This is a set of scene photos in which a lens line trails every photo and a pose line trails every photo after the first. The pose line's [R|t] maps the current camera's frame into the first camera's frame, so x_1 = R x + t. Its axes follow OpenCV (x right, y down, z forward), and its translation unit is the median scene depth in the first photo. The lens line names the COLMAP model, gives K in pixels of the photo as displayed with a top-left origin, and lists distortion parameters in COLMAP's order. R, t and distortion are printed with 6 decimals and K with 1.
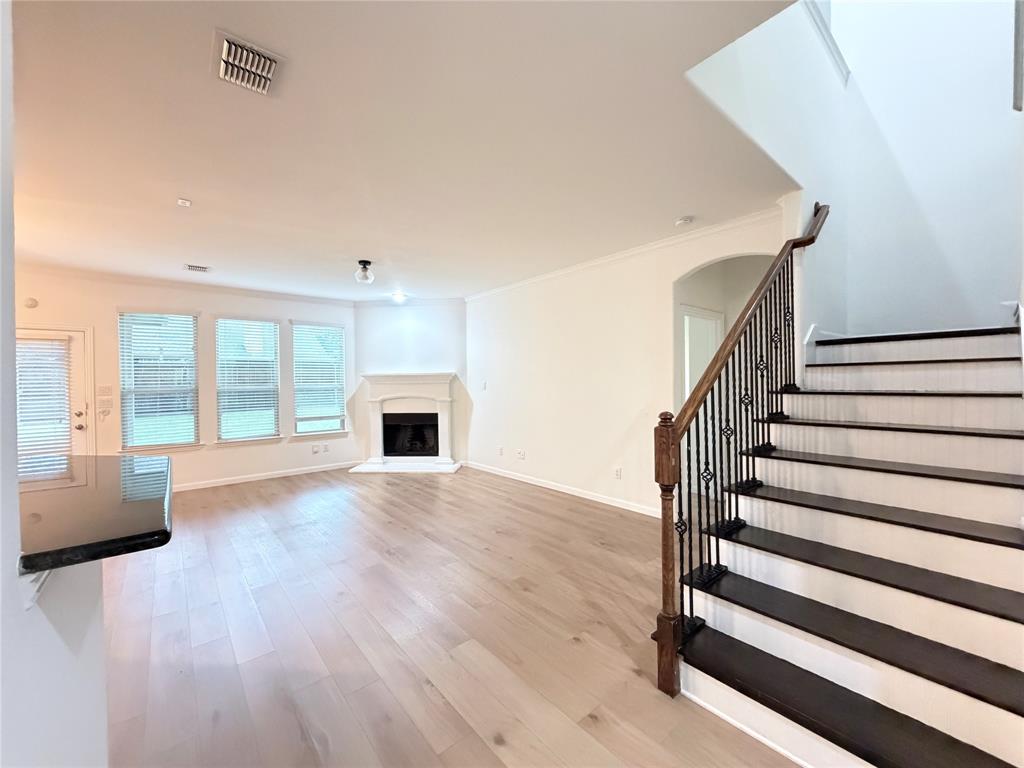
lens RADIAL K [[408.0, 0, 508.4], [0, 408.0, 381.2], [0, 0, 1]] dist [0.001237, 0.000117]
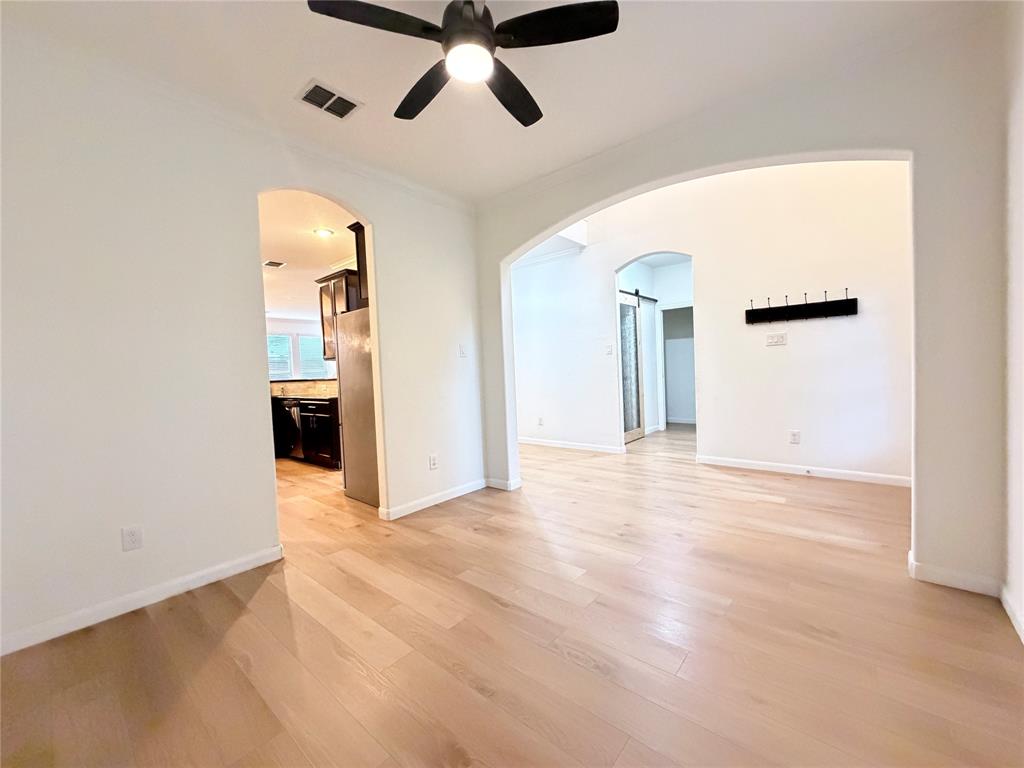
lens RADIAL K [[408.0, 0, 508.4], [0, 408.0, 381.2], [0, 0, 1]] dist [0.001237, 0.000117]
pose [[0.985537, -0.037165, 0.165335, 0.076785], [0.034129, 0.999193, 0.021170, 0.050375], [-0.165988, -0.015221, 0.986010, -0.933532]]
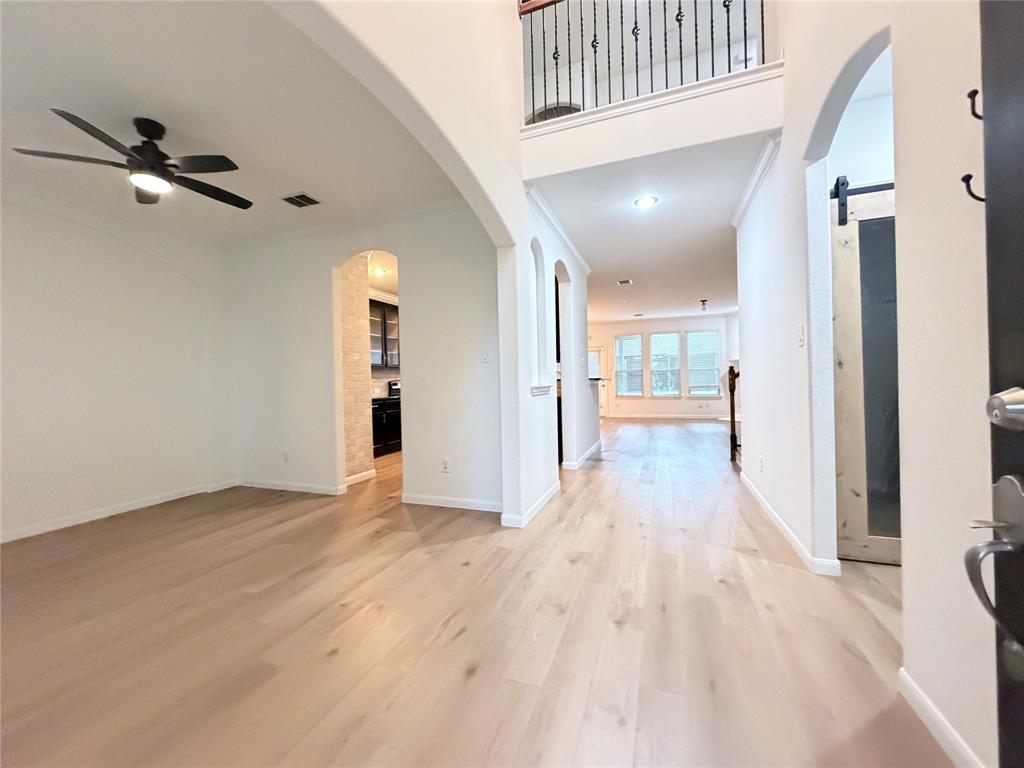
lens RADIAL K [[408.0, 0, 508.4], [0, 408.0, 381.2], [0, 0, 1]] dist [0.001237, 0.000117]
pose [[0.490744, -0.000022, -0.871304, 0.638681], [0.012665, 0.999895, 0.007108, 0.047058], [0.871212, -0.014523, 0.490693, -0.551414]]
